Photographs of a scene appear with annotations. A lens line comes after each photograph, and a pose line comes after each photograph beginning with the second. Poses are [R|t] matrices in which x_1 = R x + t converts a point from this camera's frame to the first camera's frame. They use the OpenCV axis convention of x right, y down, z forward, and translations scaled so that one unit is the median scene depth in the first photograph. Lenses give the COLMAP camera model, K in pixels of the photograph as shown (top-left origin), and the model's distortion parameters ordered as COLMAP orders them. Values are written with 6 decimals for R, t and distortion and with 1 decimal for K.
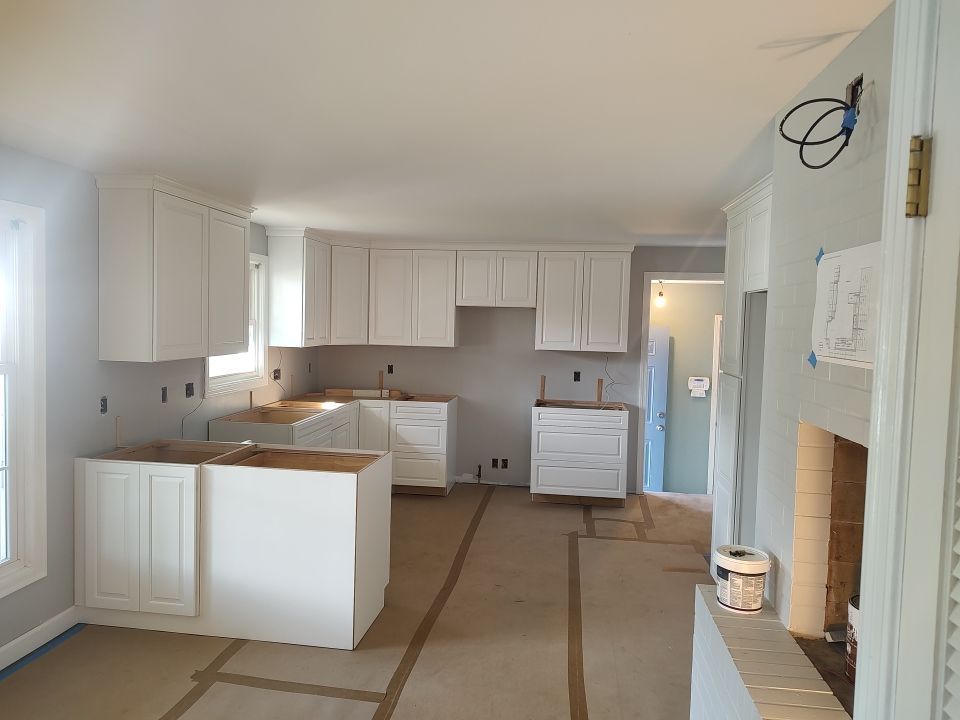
lens RADIAL K [[711.1, 0, 458.4], [0, 711.1, 357.1], [0, 0, 1]] dist [0.037554, -0.001910]
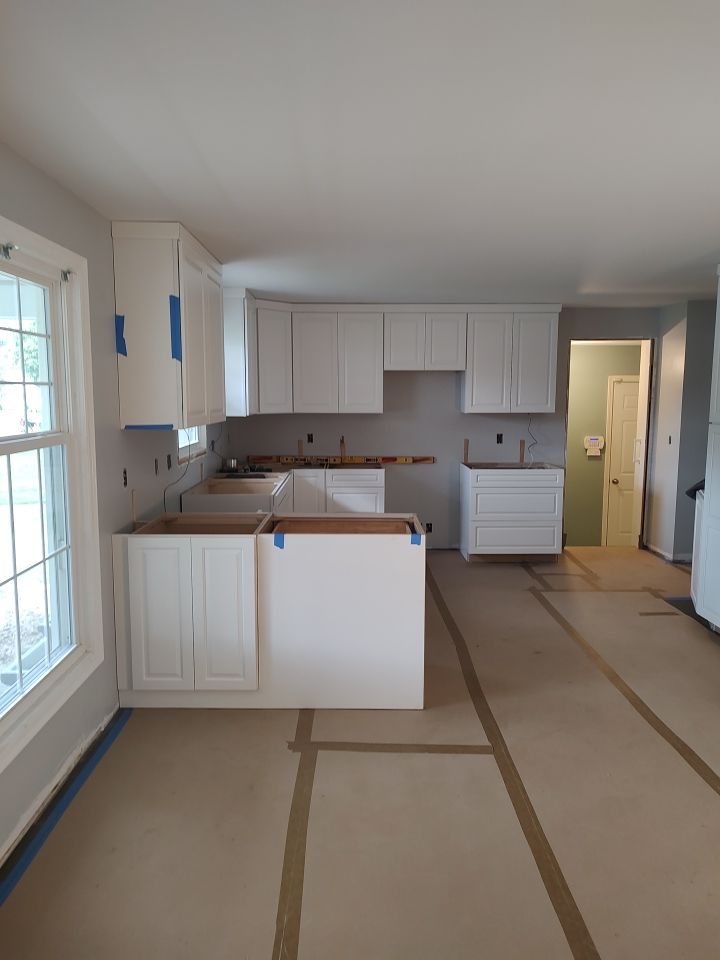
lens RADIAL K [[711.1, 0, 374.9], [0, 711.1, 480.6], [0, 0, 1]] dist [0.037554, -0.001910]
pose [[0.988067, -0.041973, 0.148197, -0.173736], [0.031236, 0.996765, 0.074051, 0.006770], [-0.150826, -0.068538, 0.986182, 0.023185]]
